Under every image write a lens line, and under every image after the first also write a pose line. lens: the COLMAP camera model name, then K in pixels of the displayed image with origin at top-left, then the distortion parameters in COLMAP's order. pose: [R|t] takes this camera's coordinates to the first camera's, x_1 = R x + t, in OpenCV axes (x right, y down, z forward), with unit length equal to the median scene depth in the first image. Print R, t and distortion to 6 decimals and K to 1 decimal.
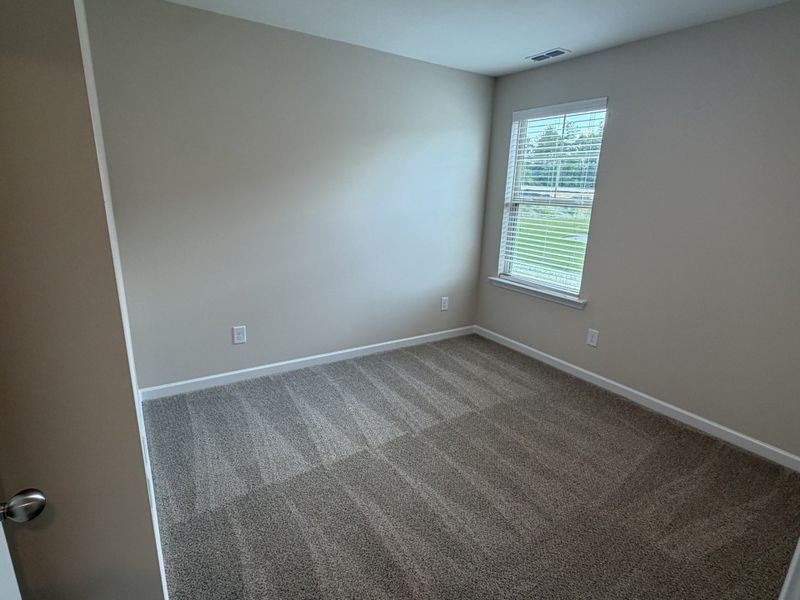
lens RADIAL K [[411.8, 0, 400.9], [0, 411.8, 302.3], [0, 0, 1]] dist [0.004997, -0.000197]
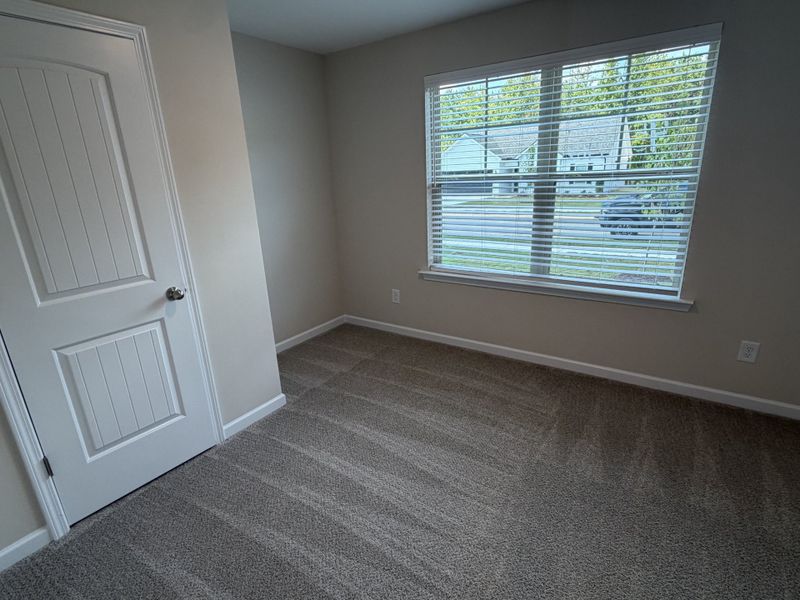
lens RADIAL K [[411.8, 0, 399.3], [0, 411.8, 303.0], [0, 0, 1]] dist [0.004997, -0.000197]
pose [[0.920228, -0.184260, 0.345295, -0.145992], [0.172153, 0.982877, 0.065698, -0.064346], [-0.351488, -0.001013, 0.936192, 0.209088]]
